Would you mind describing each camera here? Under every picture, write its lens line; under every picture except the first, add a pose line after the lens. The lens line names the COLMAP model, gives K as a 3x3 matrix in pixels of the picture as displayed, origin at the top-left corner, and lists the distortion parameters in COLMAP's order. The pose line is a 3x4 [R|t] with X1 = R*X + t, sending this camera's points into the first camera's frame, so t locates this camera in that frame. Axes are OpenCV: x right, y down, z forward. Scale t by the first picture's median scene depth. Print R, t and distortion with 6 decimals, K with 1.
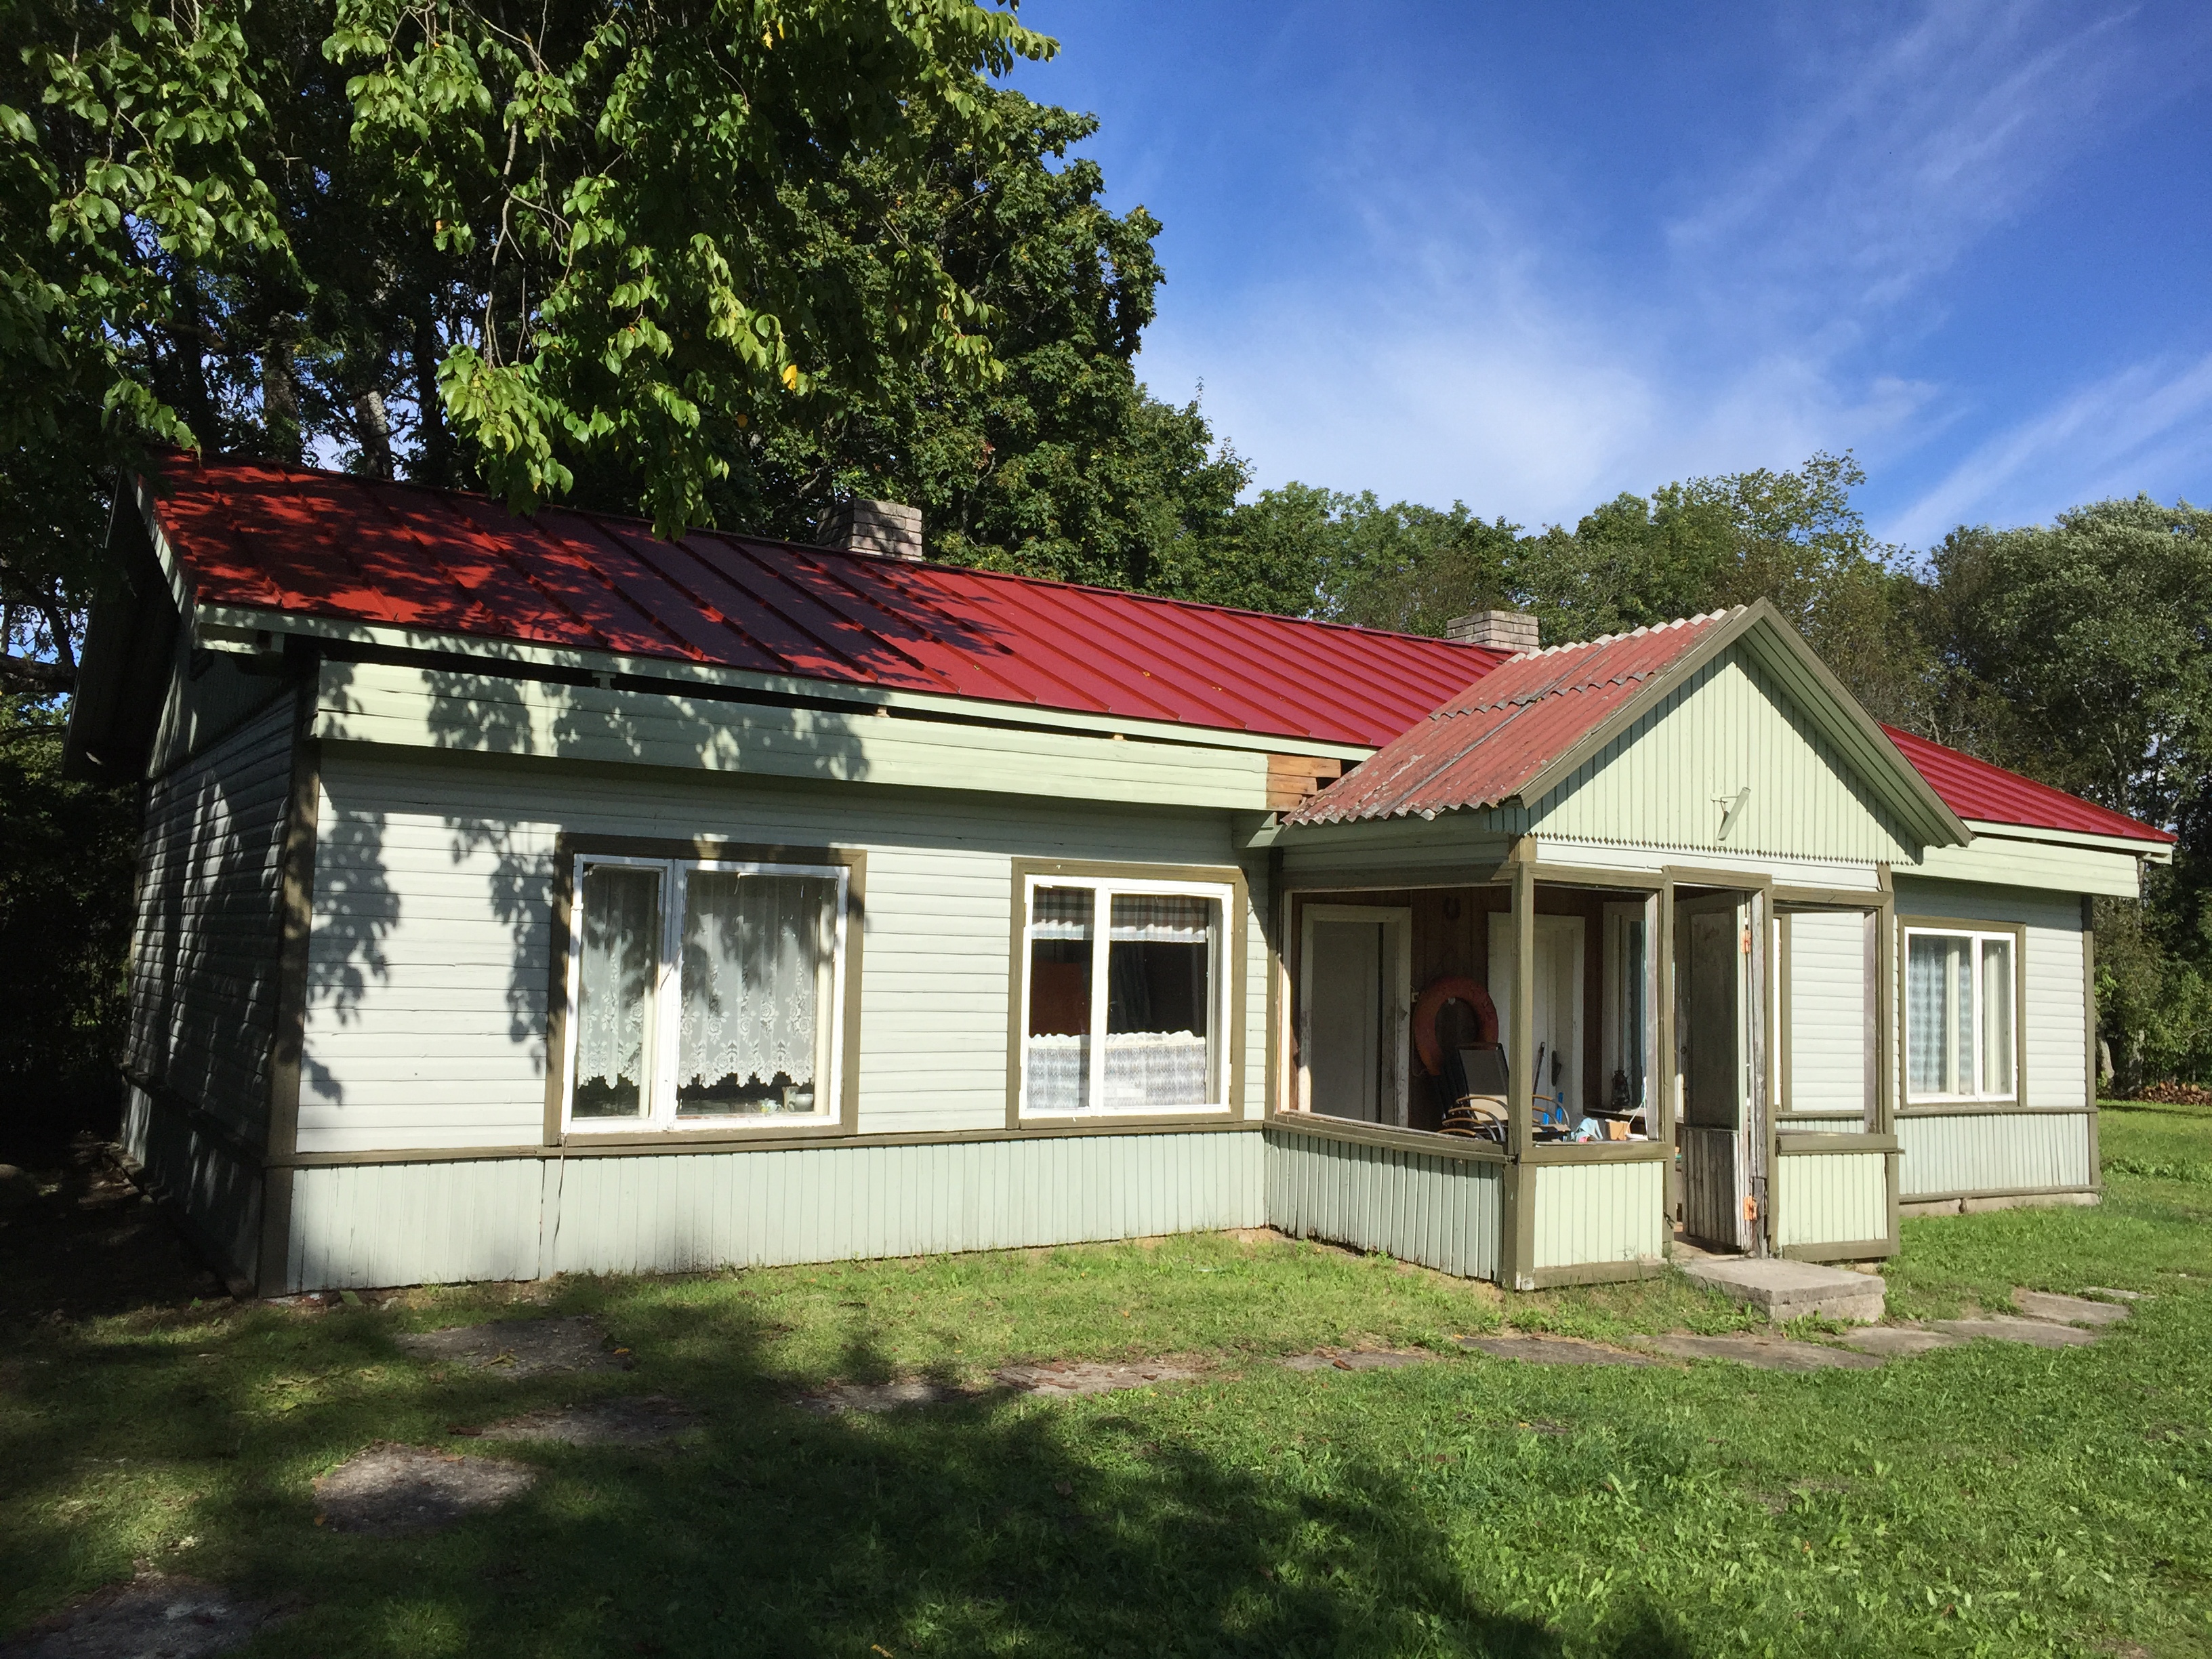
lens RADIAL K [[1884.7, 0, 1106.0], [0, 1884.7, 829.5], [0, 0, 1]] dist [0.006799, 0.003584]
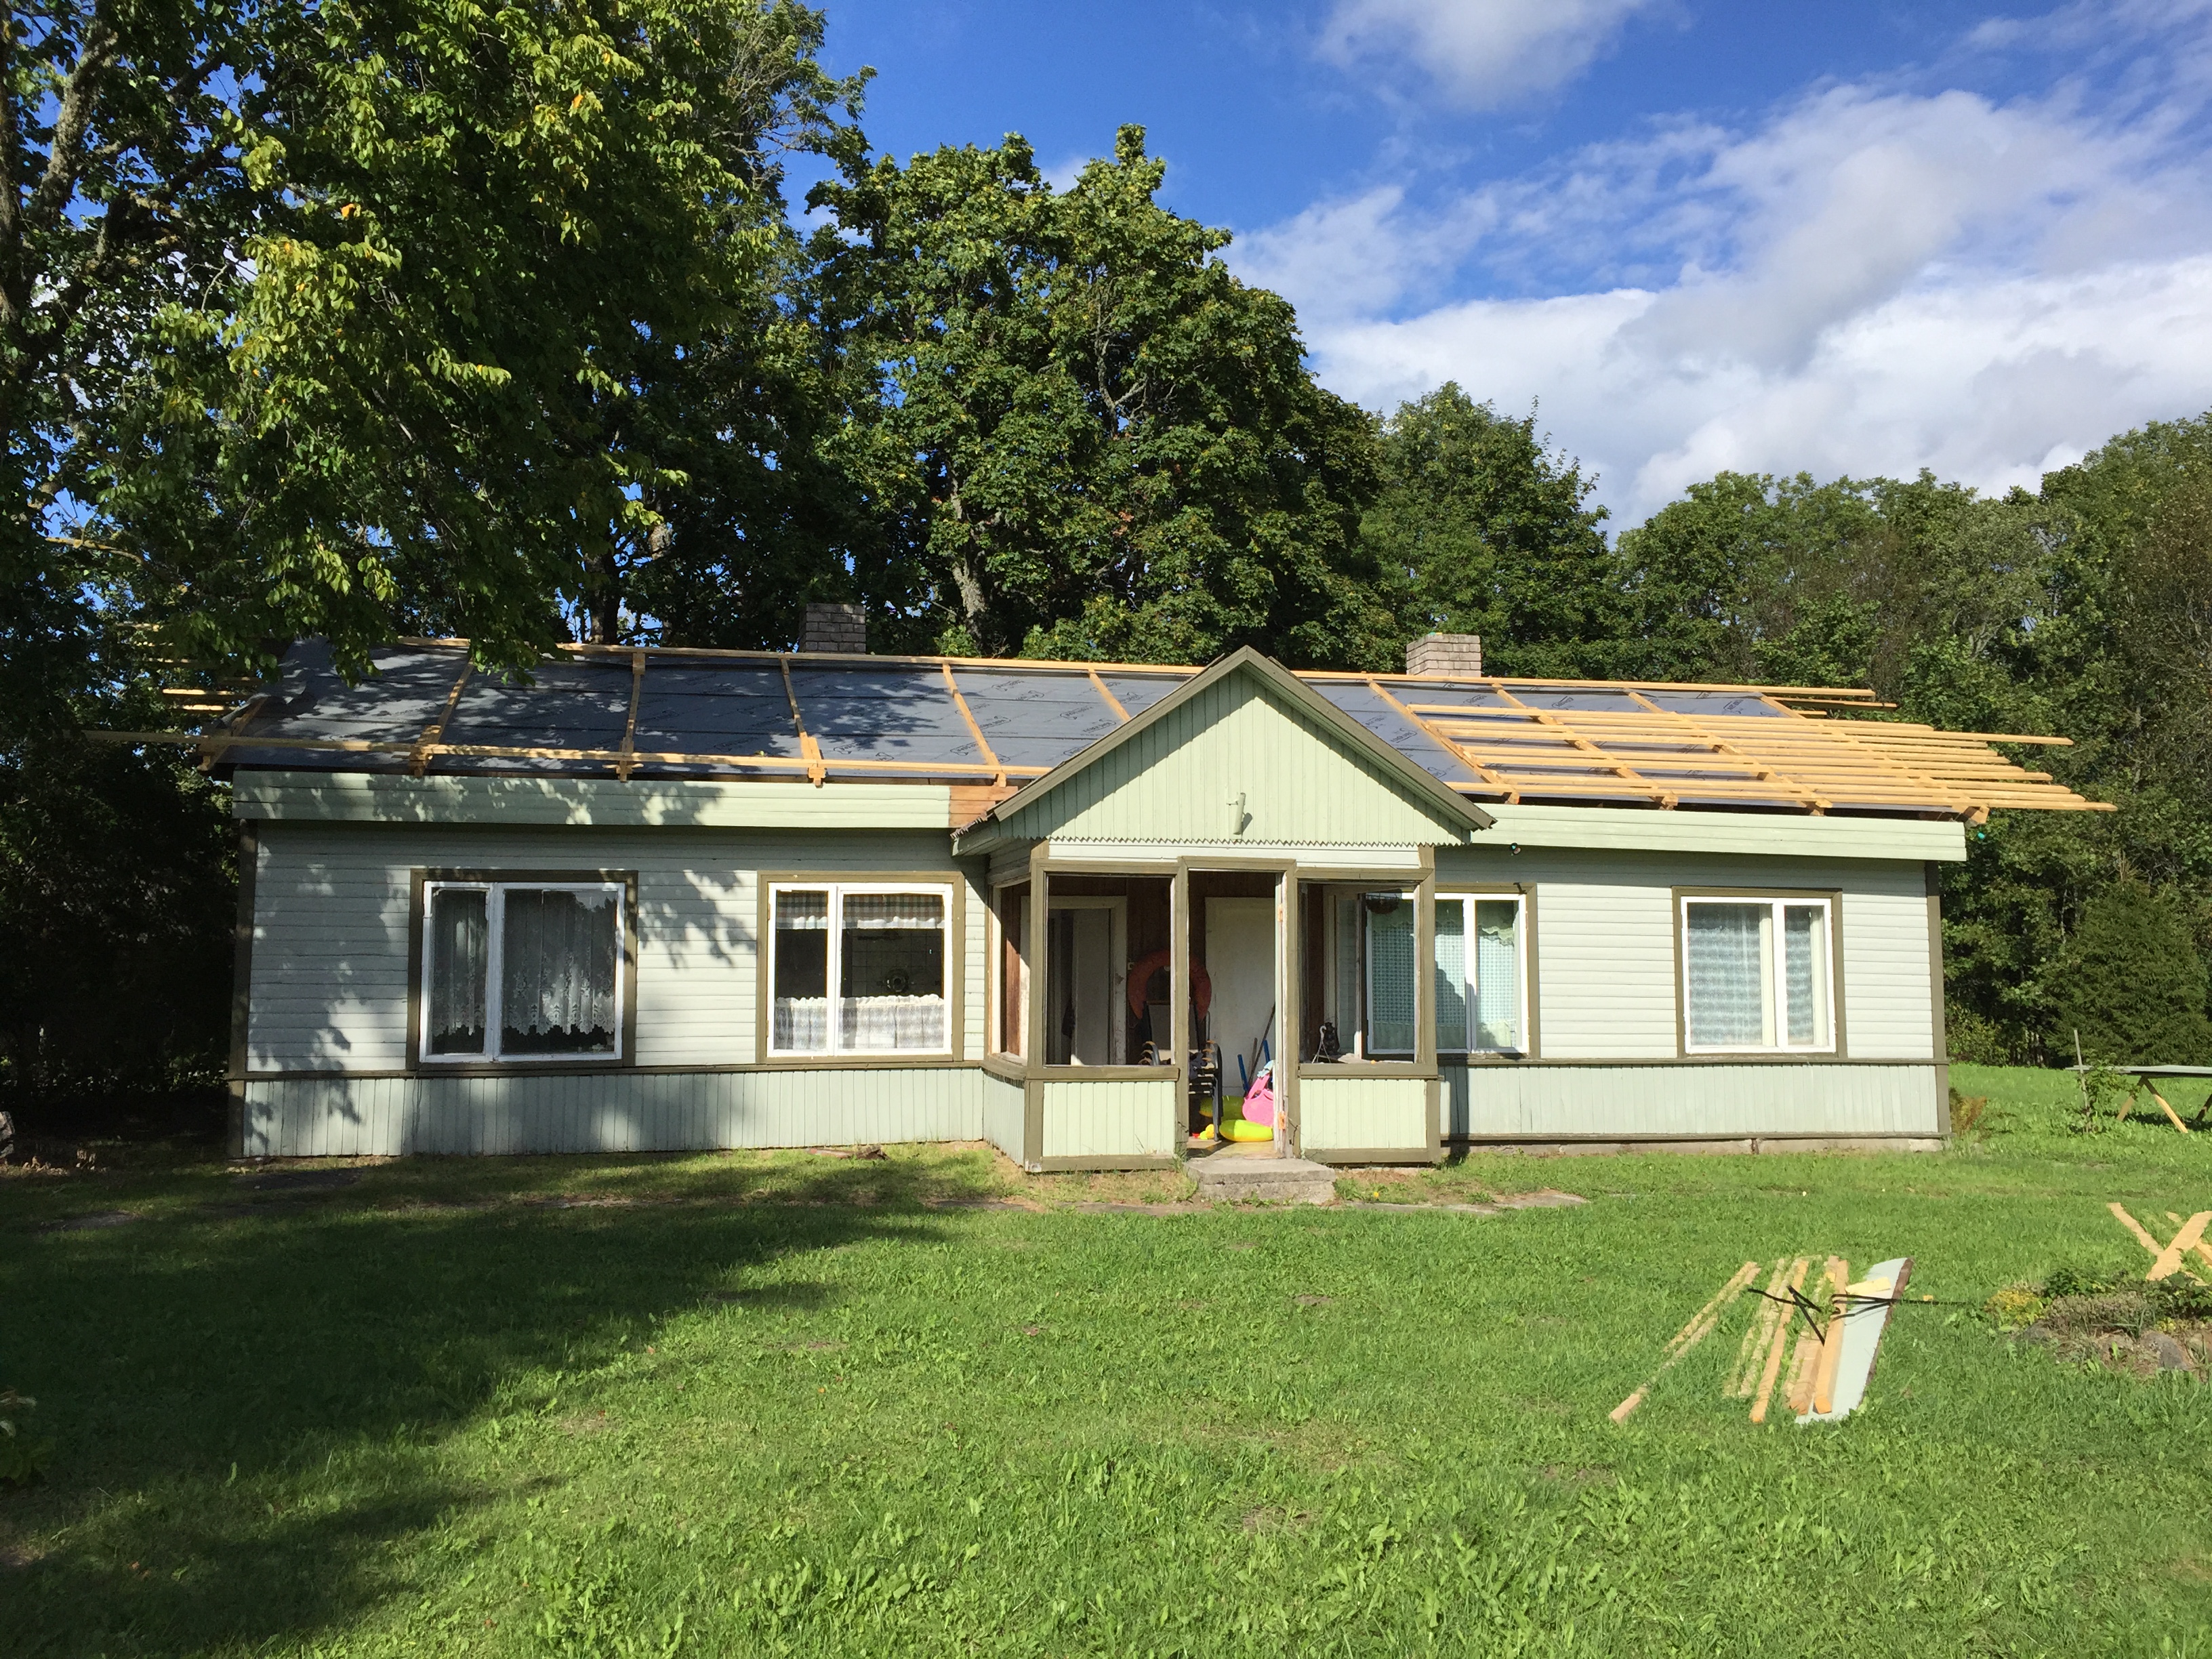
lens RADIAL K [[1884.7, 0, 1106.0], [0, 1884.7, 829.5], [0, 0, 1]] dist [0.006799, 0.003584]
pose [[0.941360, -0.049890, -0.333696, 0.618700], [0.047451, 0.998754, -0.015461, 0.016500], [0.334052, -0.001280, 0.942554, -0.223770]]
